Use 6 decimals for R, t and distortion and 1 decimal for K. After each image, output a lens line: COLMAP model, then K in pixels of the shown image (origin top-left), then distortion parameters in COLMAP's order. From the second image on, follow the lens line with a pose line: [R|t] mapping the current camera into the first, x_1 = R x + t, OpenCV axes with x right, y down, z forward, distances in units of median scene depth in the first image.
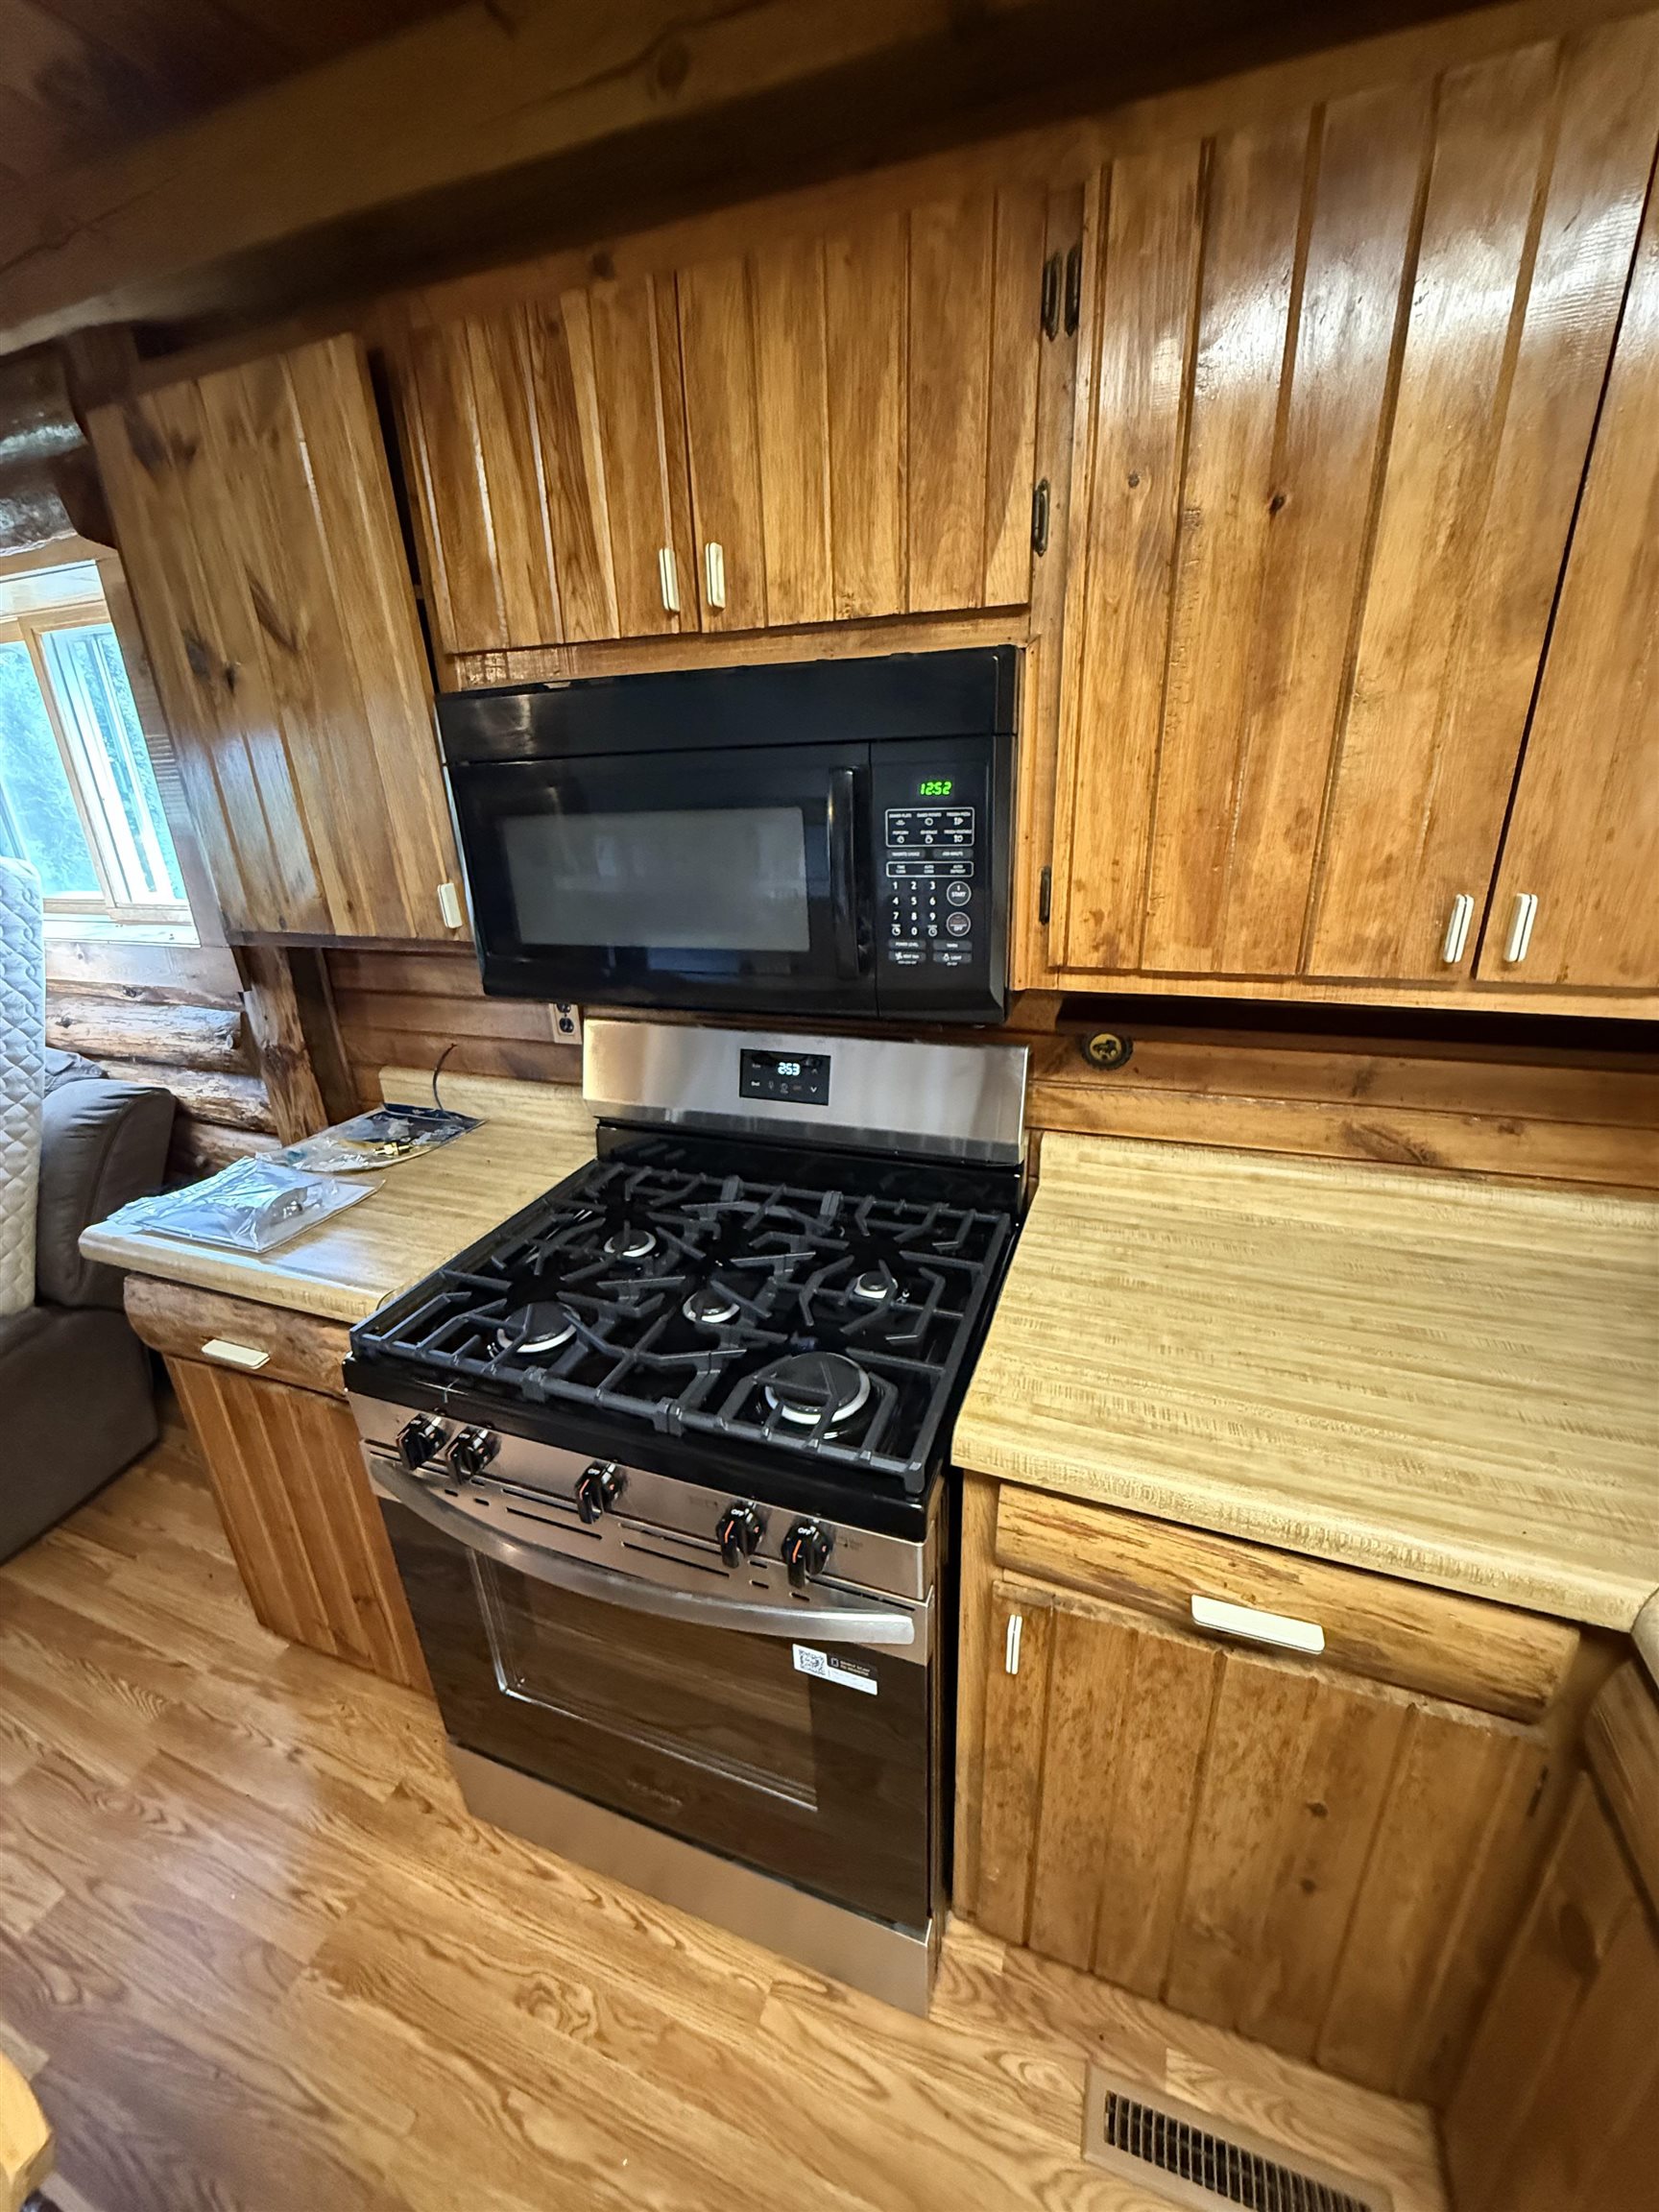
lens RADIAL K [[892.4, 0, 829.5], [0, 892.4, 1106.0], [0, 0, 1]] dist [-0.003302, 0.000028]
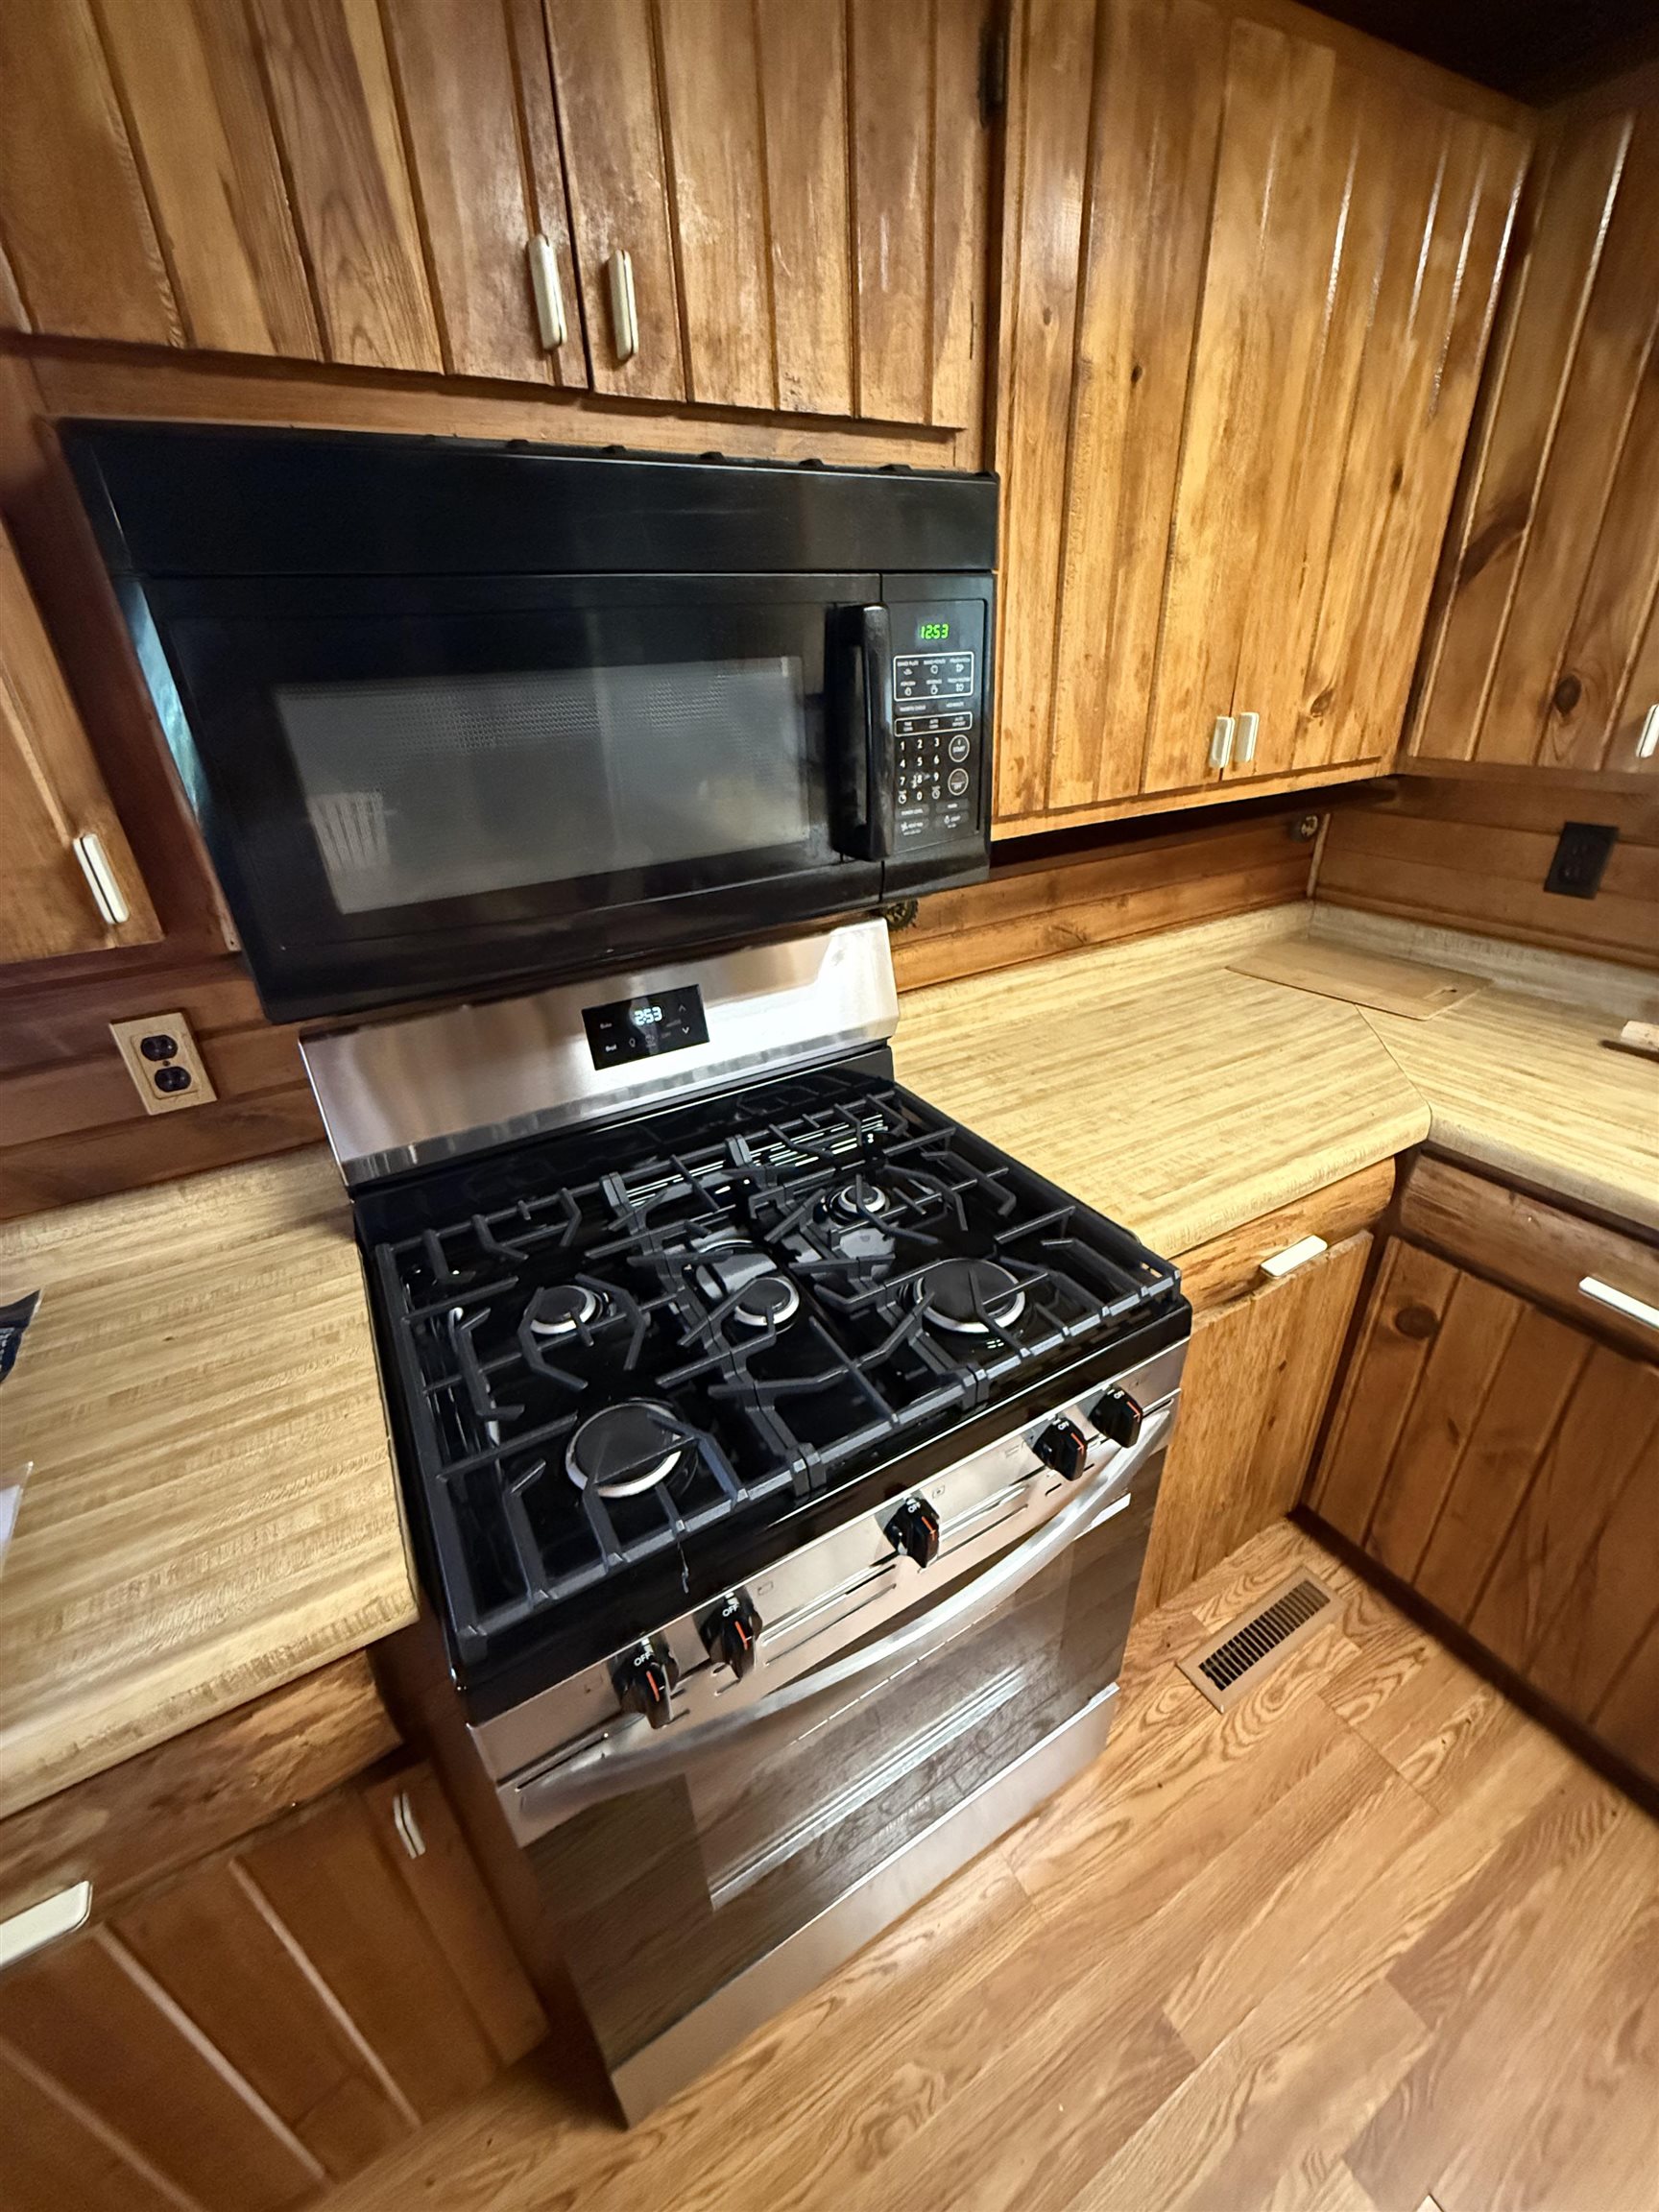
lens RADIAL K [[888.7, 0, 830.8], [0, 888.7, 1106.7], [0, 0, 1]] dist [-0.001164, -0.000703]
pose [[0.627637, -0.347114, 0.696839, -0.739257], [0.289436, 0.934978, 0.205045, -0.113927], [-0.722703, 0.072996, 0.687293, 0.472360]]
